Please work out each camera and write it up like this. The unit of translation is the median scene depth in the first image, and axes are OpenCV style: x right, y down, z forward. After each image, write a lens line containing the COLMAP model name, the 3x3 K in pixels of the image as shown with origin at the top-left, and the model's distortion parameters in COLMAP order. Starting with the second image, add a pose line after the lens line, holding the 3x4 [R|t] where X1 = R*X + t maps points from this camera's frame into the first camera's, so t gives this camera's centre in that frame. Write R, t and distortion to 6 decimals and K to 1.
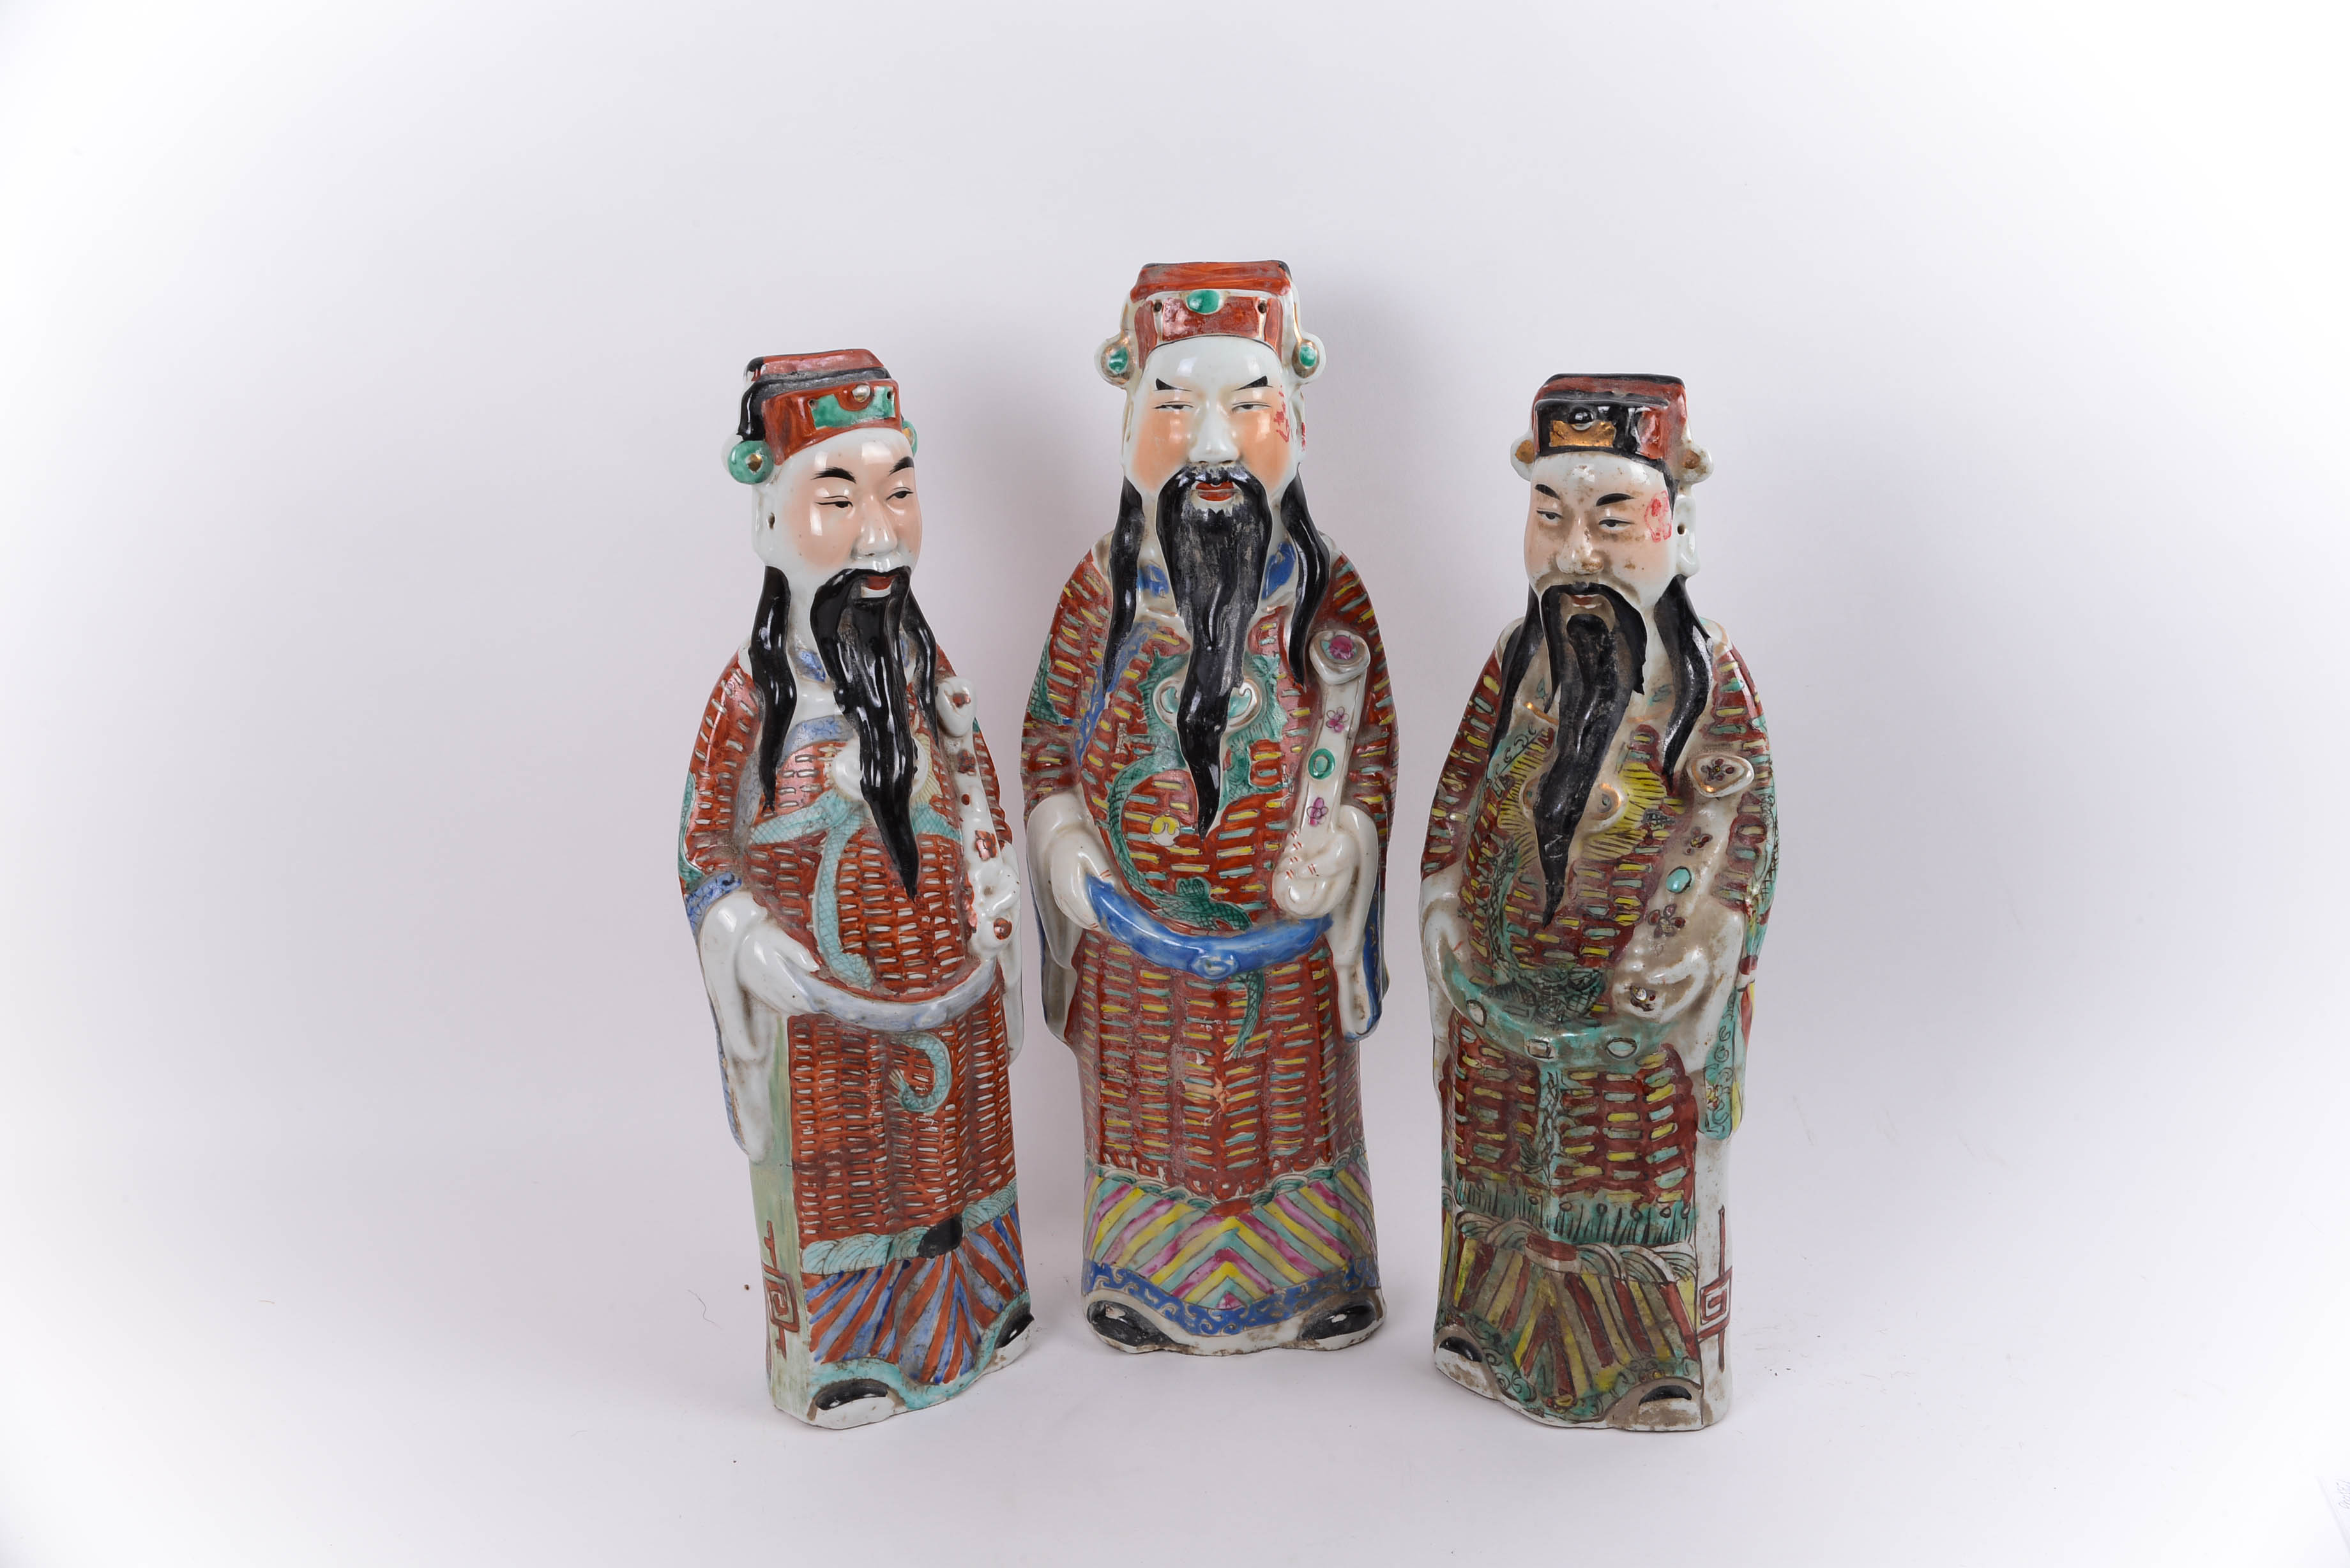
lens RADIAL K [[2559.5, 0, 1172.5], [0, 2559.5, 780.3], [0, 0, 1]] dist [0.000105, 0.000000]
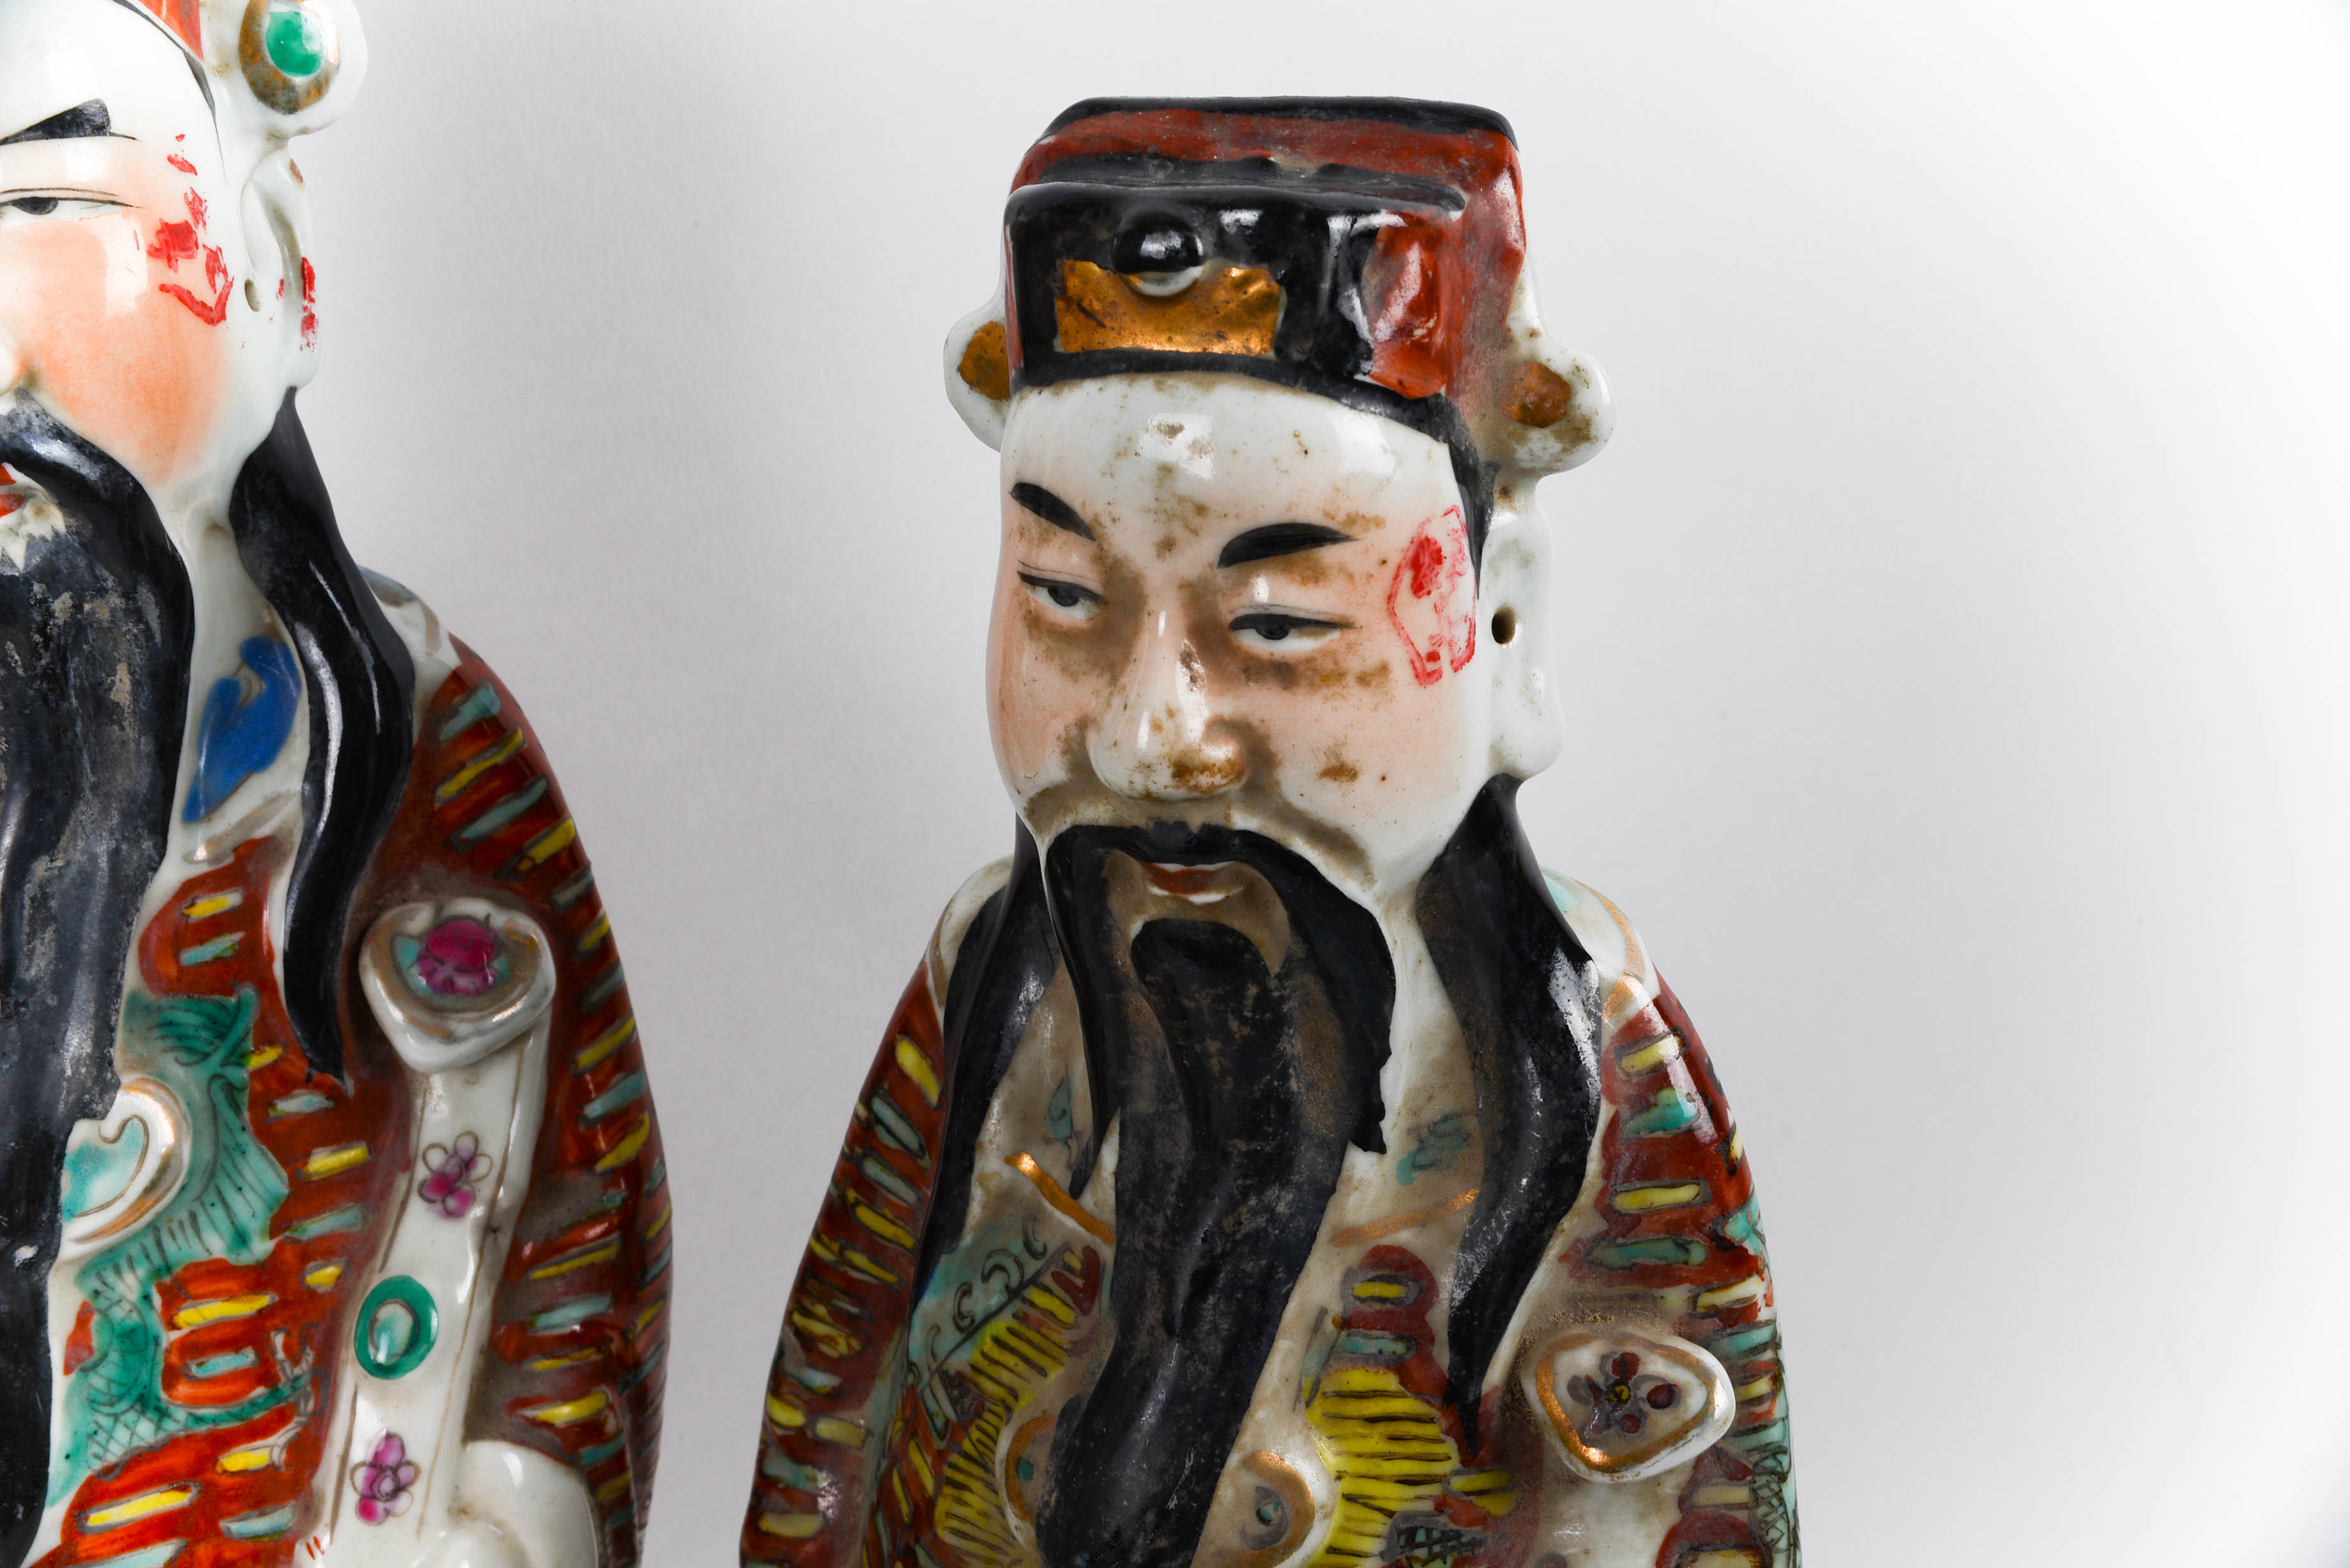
lens RADIAL K [[2908.9, 0, 1176.7], [0, 2908.9, 796.0], [0, 0, 1]] dist [0.017524, 0.000000]
pose [[0.990658, -0.022794, 0.134448, 0.110413], [0.015732, 0.998452, 0.053355, -0.093414], [-0.135456, -0.050742, 0.989483, 0.642824]]
